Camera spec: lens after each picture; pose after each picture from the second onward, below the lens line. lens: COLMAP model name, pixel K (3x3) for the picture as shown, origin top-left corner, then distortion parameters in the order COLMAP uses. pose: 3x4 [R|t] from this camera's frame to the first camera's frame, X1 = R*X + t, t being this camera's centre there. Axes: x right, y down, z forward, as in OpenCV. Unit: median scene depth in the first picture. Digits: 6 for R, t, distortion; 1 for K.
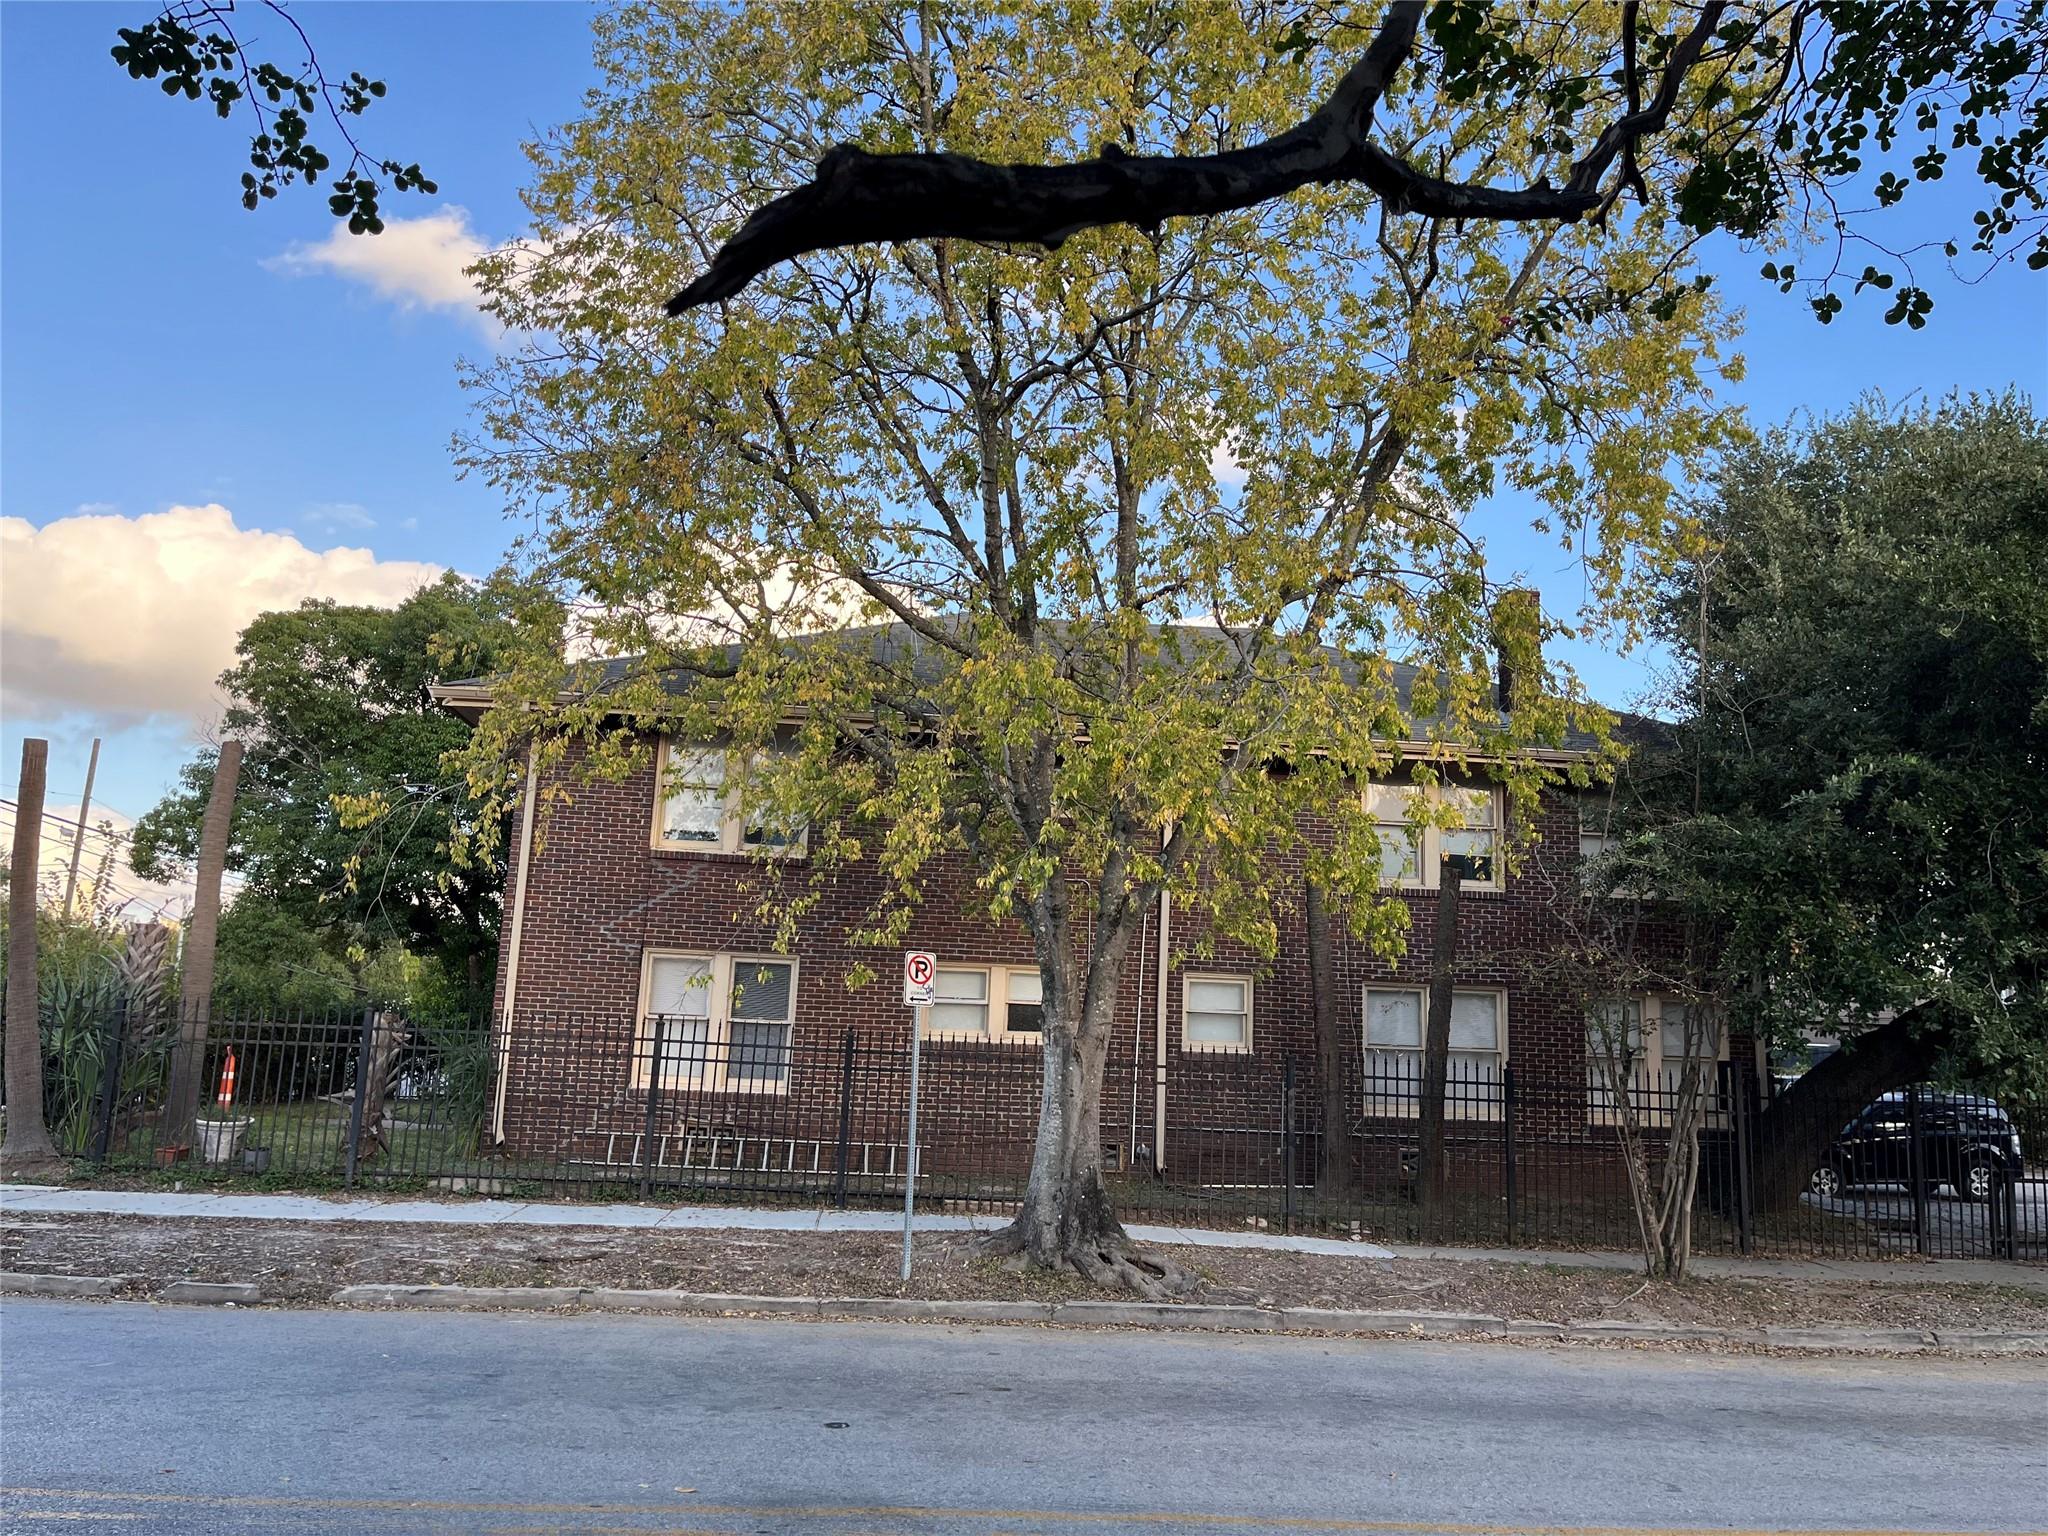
lens RADIAL K [[1545.1, 0, 1024.0], [0, 1545.1, 768.0], [0, 0, 1]] dist [0.032612, -0.002115]
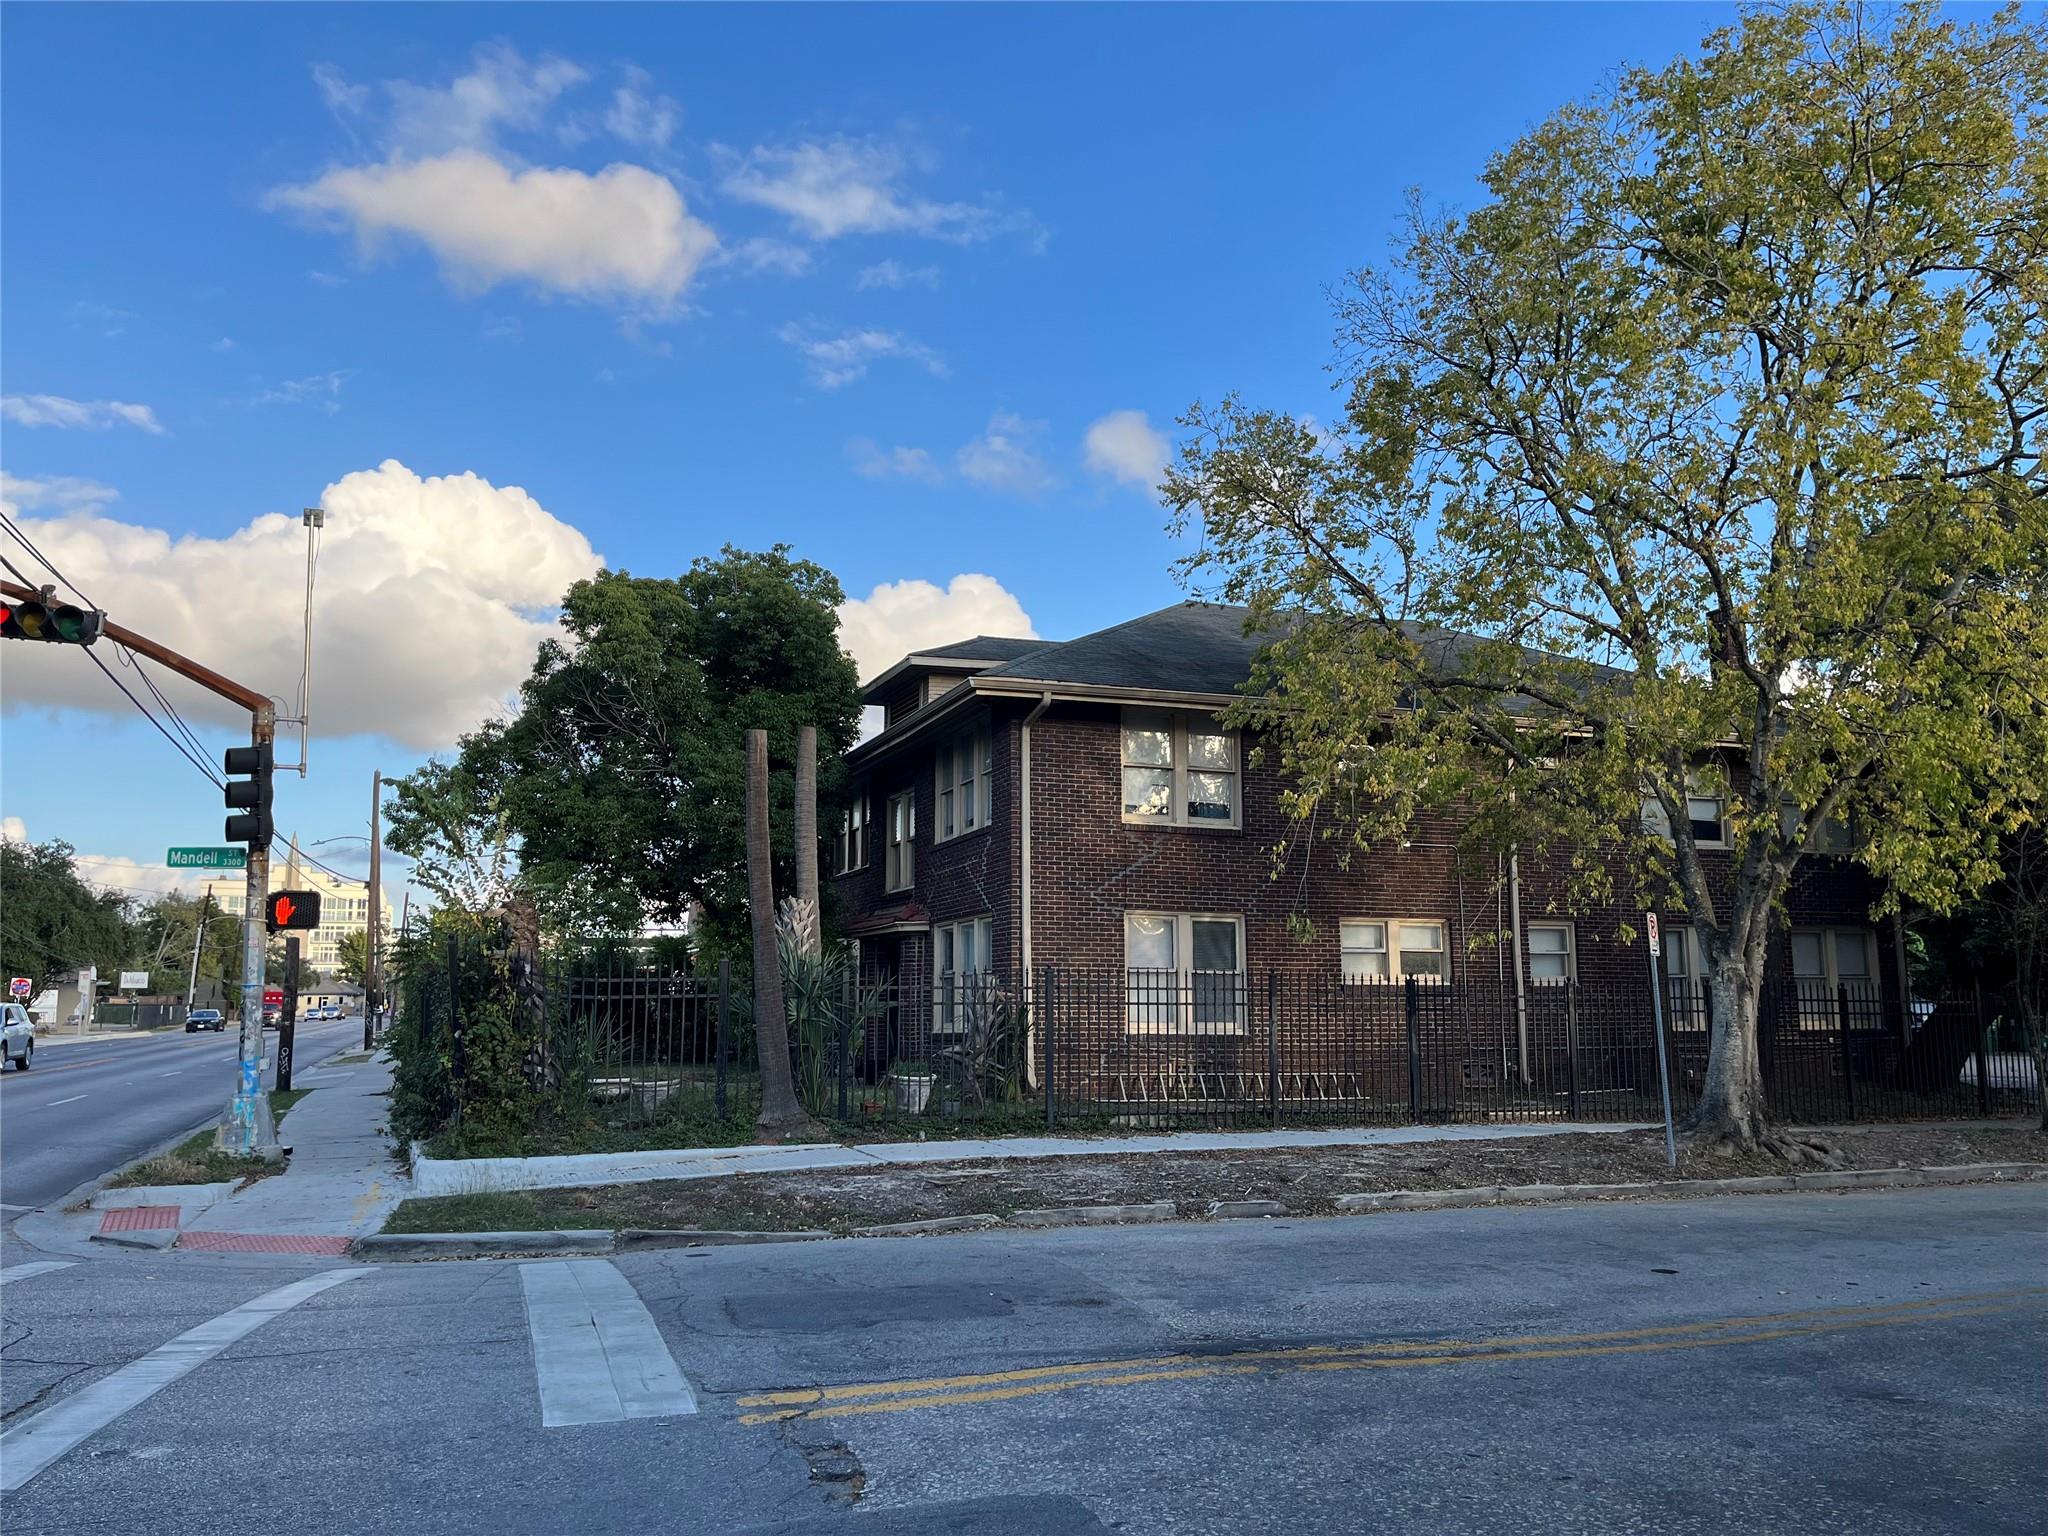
lens RADIAL K [[1564.1, 0, 1024.0], [0, 1564.1, 768.0], [0, 0, 1]] dist [0.001183, -0.000267]
pose [[0.968625, -0.004436, 0.248487, -0.597837], [-0.007040, 0.998950, 0.045276, -0.038463], [-0.248427, -0.045605, 0.967577, -0.076805]]
